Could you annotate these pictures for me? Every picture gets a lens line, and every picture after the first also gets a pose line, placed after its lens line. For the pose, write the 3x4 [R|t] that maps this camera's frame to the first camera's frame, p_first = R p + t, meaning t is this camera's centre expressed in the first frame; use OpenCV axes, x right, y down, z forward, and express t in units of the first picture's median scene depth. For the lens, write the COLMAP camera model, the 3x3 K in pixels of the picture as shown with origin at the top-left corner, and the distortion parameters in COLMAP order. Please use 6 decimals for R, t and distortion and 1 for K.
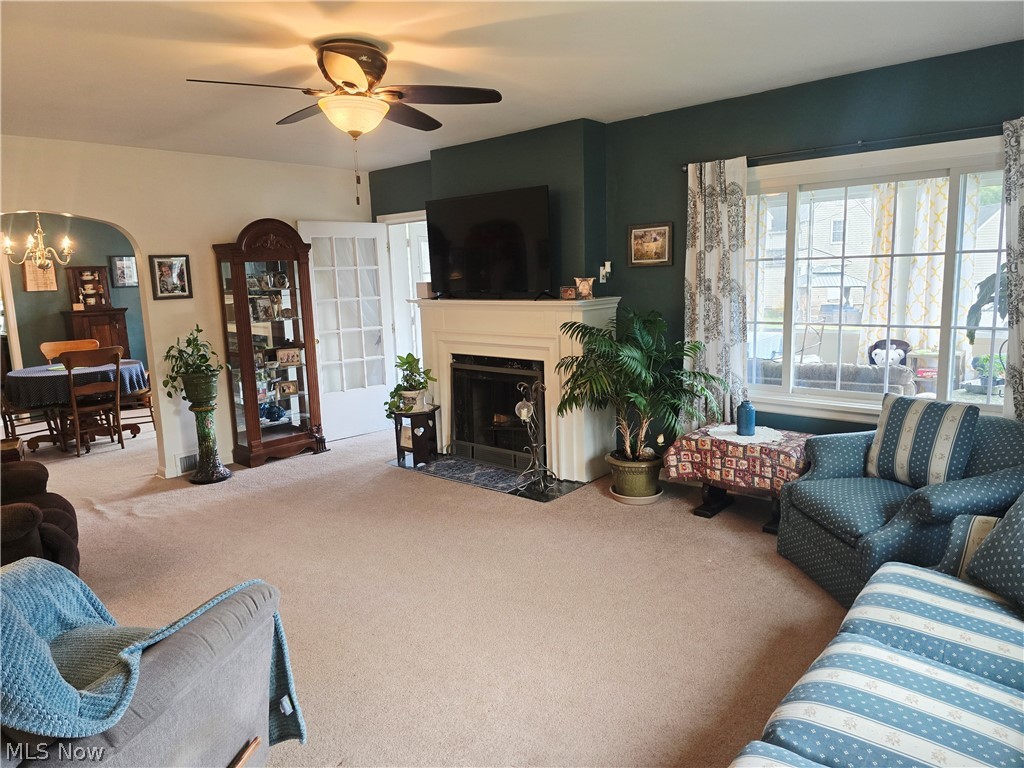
lens RADIAL K [[695.1, 0, 517.2], [0, 695.1, 380.6], [0, 0, 1]] dist [0.063428, -0.040664]
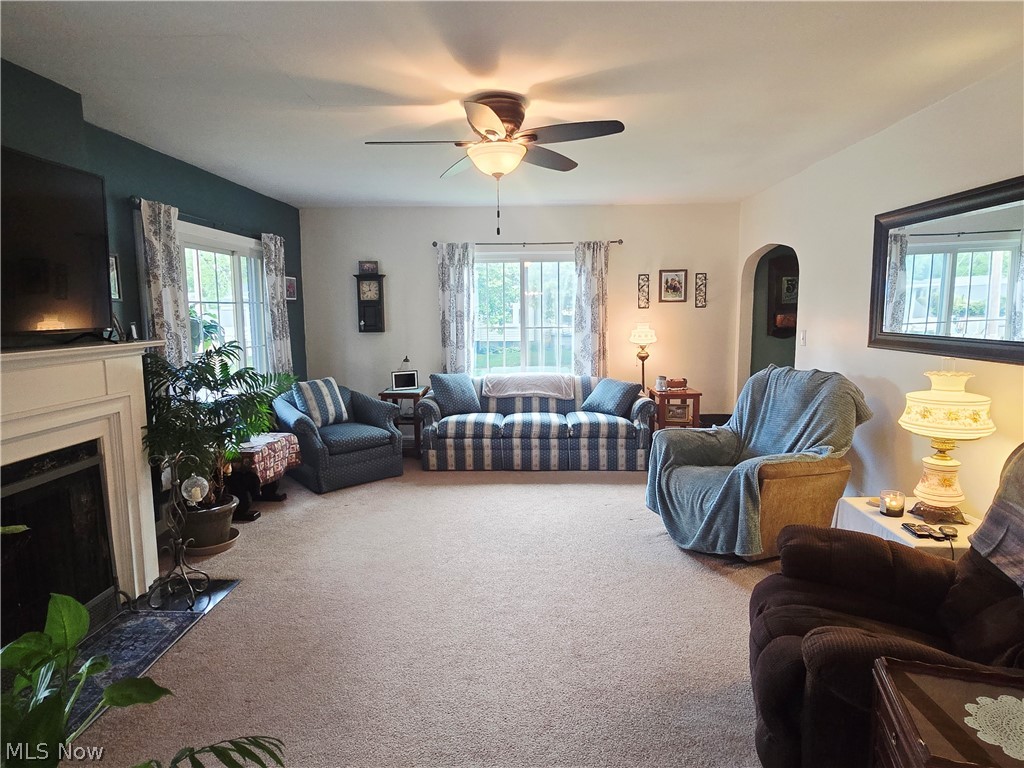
lens RADIAL K [[608.1, 0, 513.7], [0, 608.1, 376.1], [0, 0, 1]] dist [0.007070, 0.002720]
pose [[-0.637253, -0.045846, 0.769290, -0.683890], [0.153185, 0.970774, 0.184747, -0.137944], [-0.755277, 0.235574, -0.611606, 1.101279]]
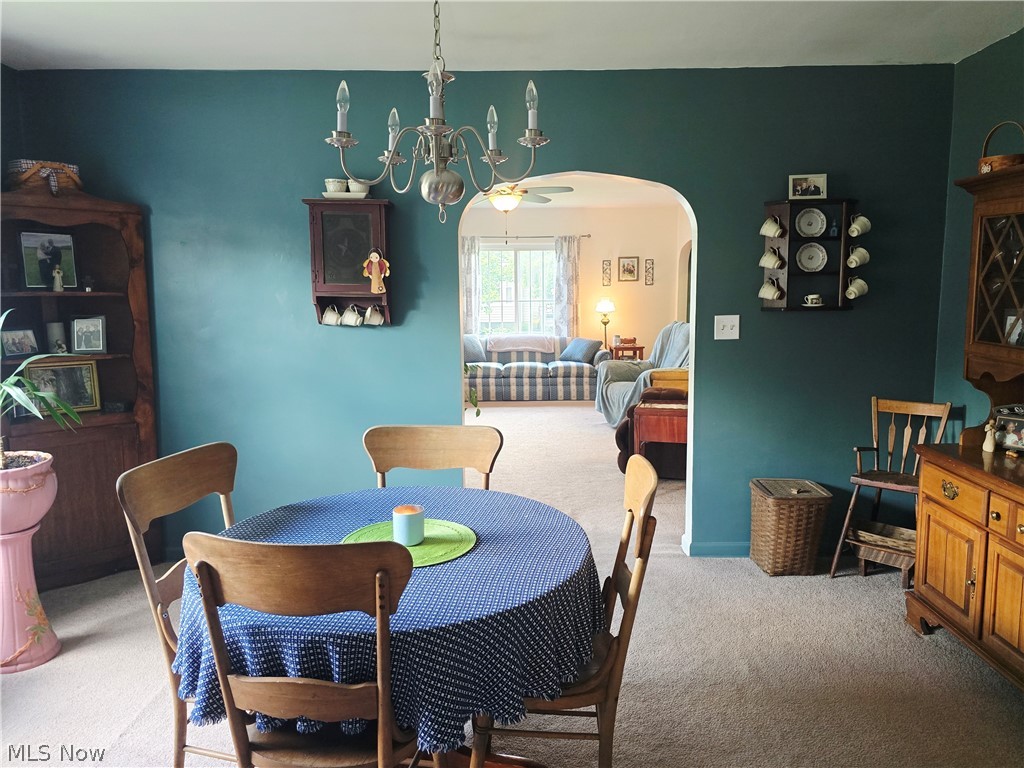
lens RADIAL K [[695.1, 0, 509.7], [0, 695.1, 394.9], [0, 0, 1]] dist [0.063428, -0.040664]
pose [[-0.649262, -0.075436, 0.756814, -1.221640], [0.153552, 0.961577, 0.227576, -0.194136], [-0.744903, 0.263967, -0.612732, 1.586259]]
